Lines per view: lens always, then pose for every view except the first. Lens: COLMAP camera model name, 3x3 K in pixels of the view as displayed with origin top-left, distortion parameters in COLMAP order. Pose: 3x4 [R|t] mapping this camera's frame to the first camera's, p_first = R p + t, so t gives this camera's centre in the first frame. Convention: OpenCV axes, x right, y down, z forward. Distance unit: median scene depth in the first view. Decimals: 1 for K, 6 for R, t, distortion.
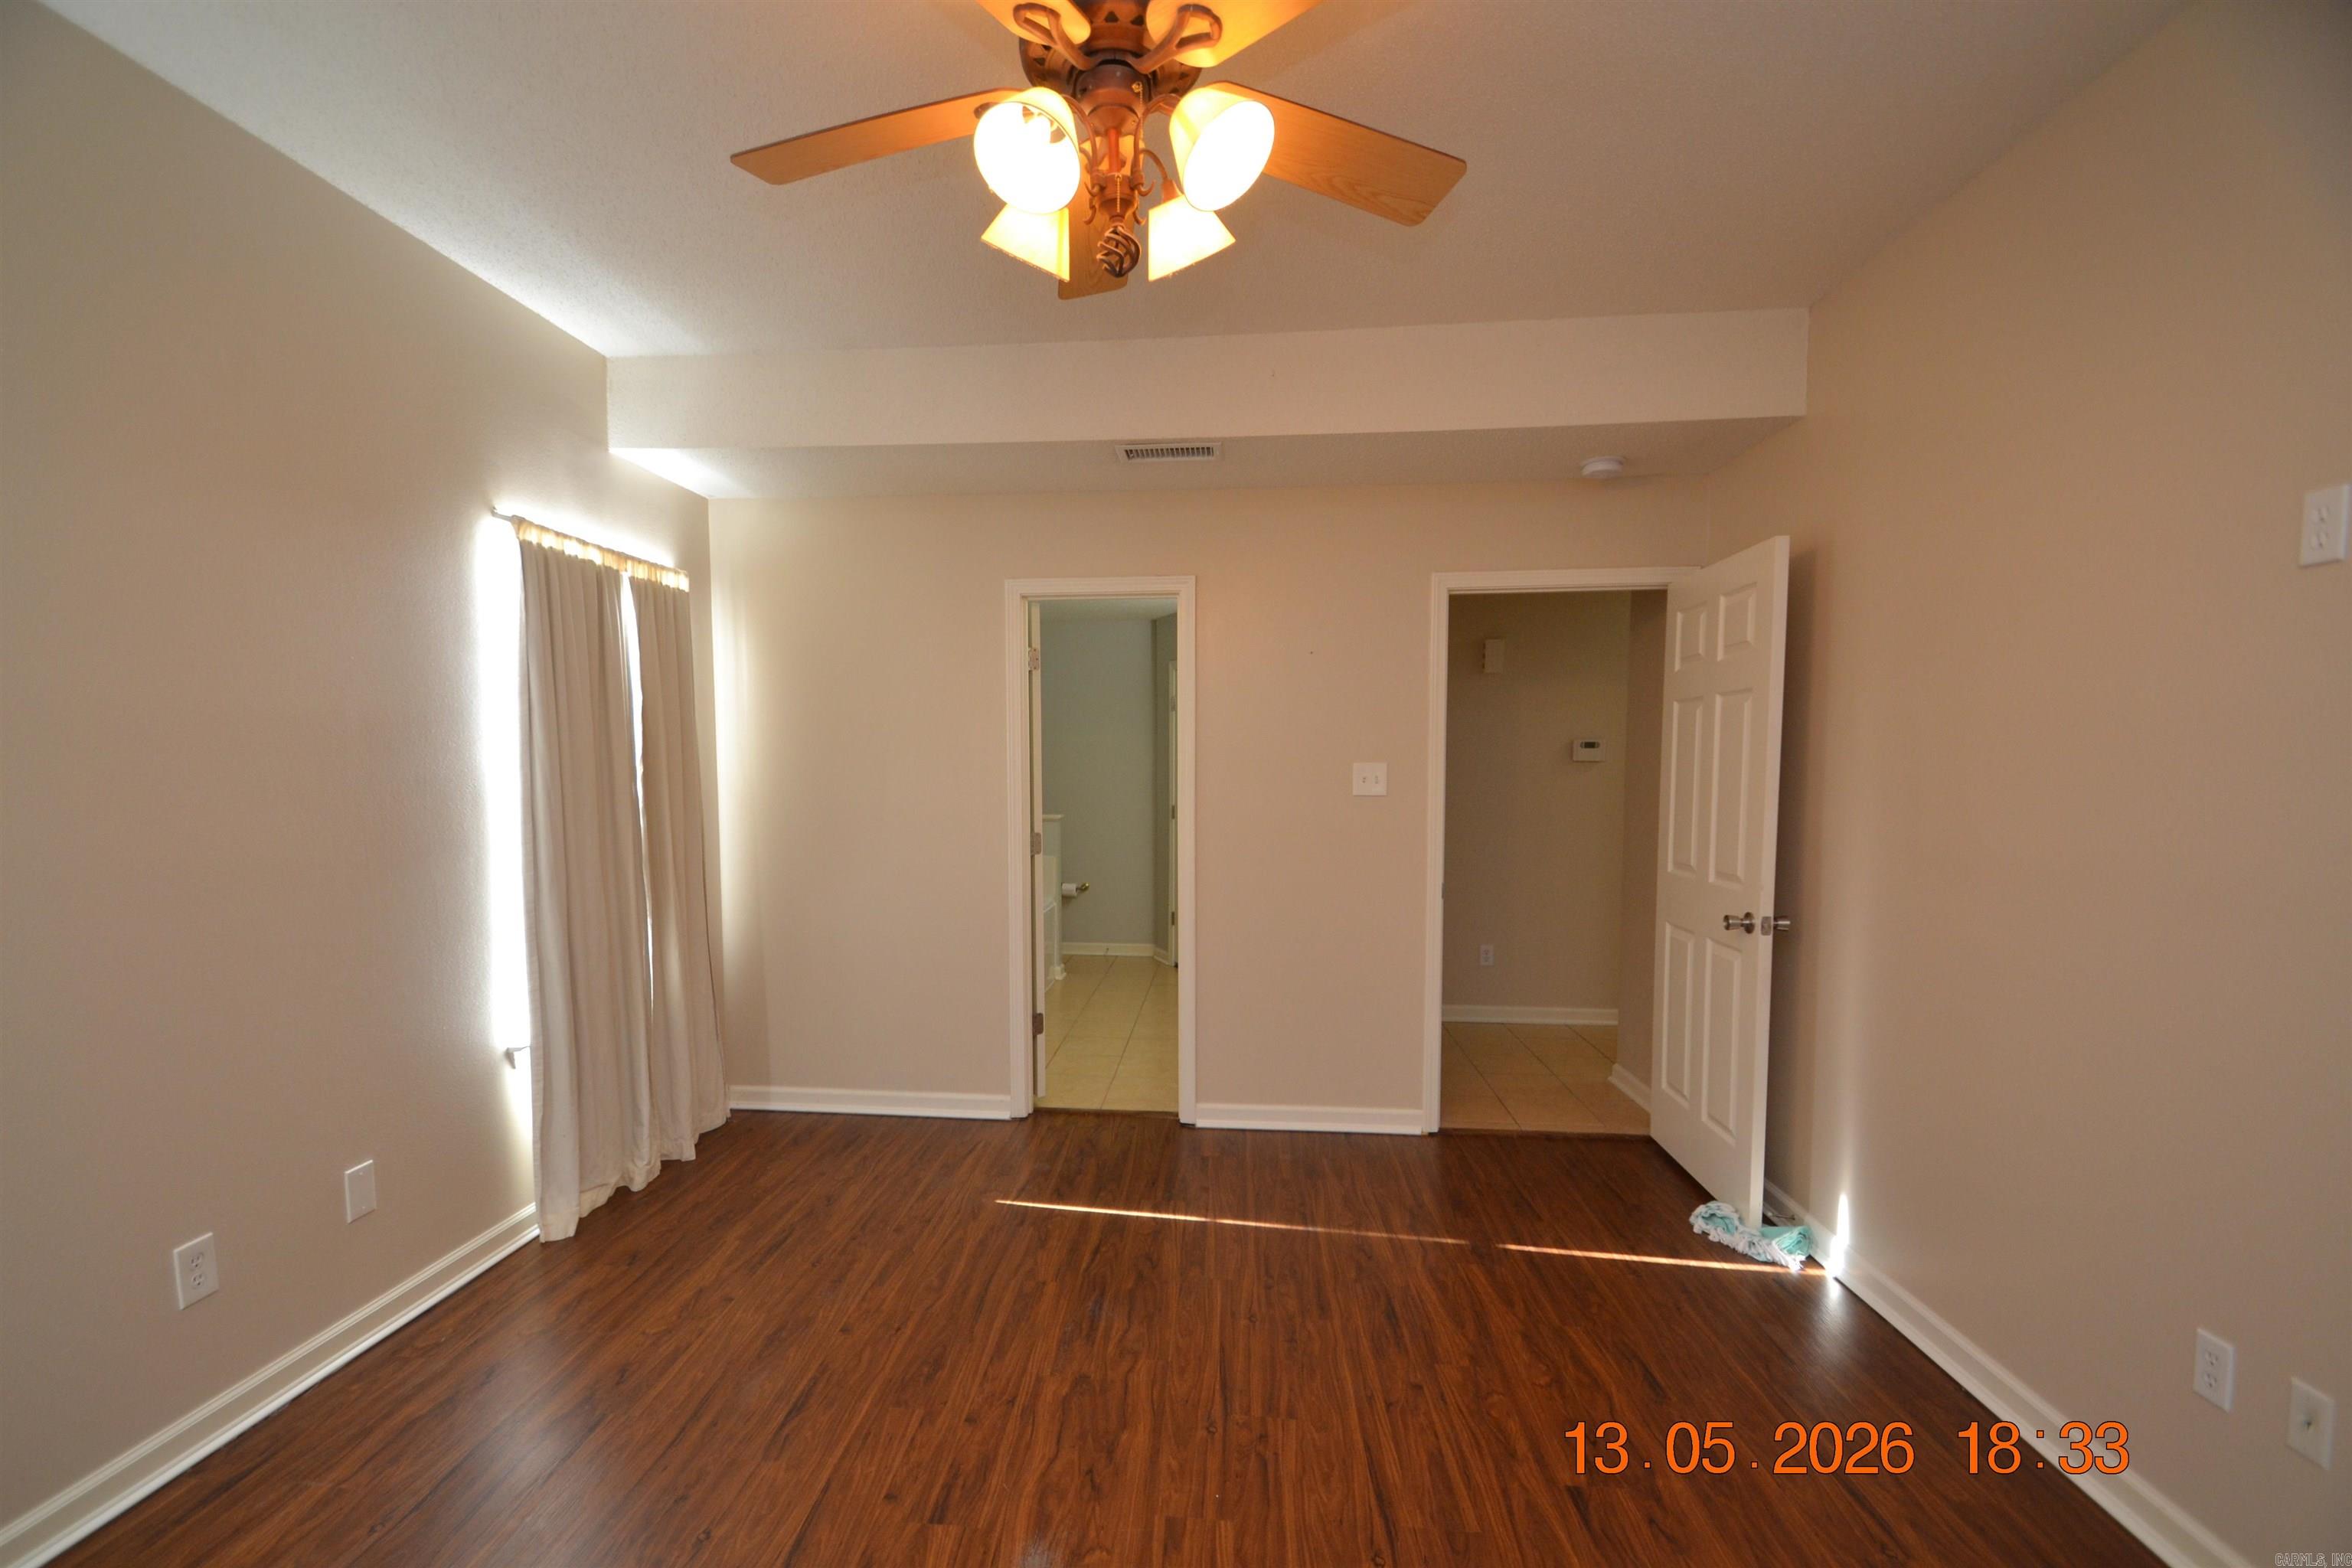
lens RADIAL K [[1043.4, 0, 1142.9], [0, 1043.4, 843.3], [0, 0, 1]] dist [0.017015, -0.021454]
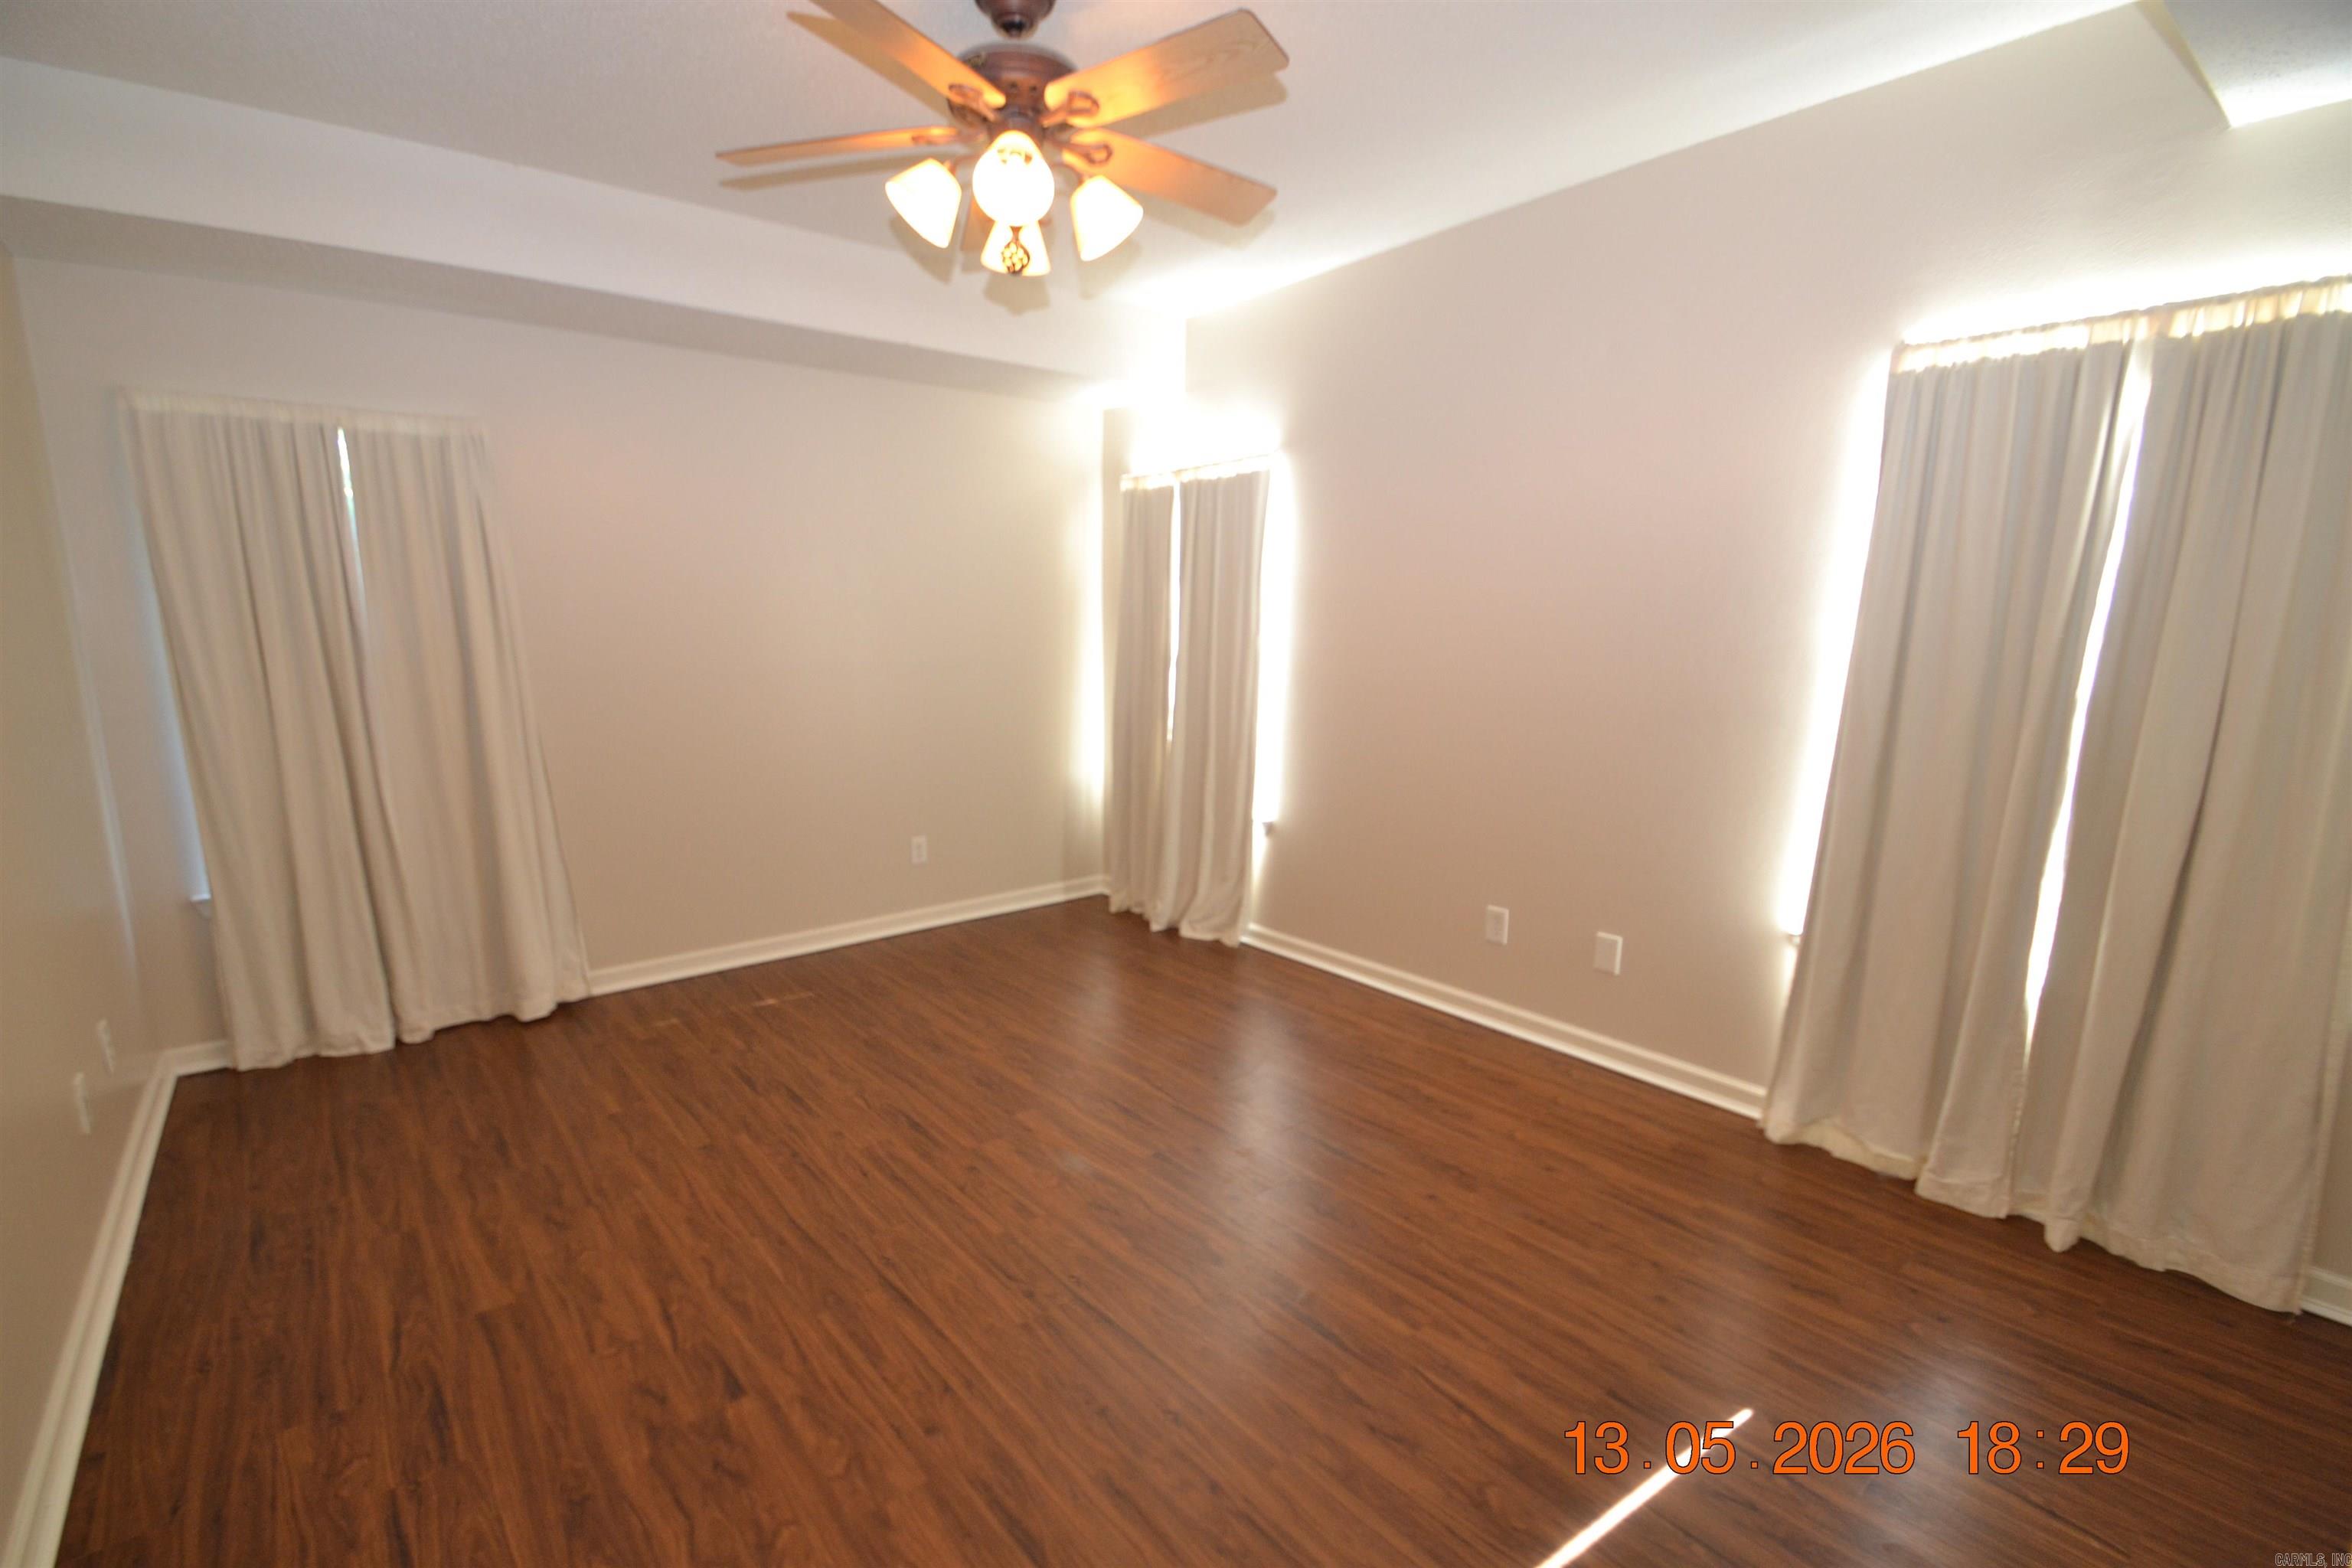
lens RADIAL K [[1057.9, 0, 1128.4], [0, 1057.9, 842.2], [0, 0, 1]] dist [0.020563, -0.017939]
pose [[-0.734132, 0.140412, -0.664330, 0.642781], [-0.049622, 0.964675, 0.258728, -0.141955], [0.677191, 0.222906, -0.701231, 1.605194]]
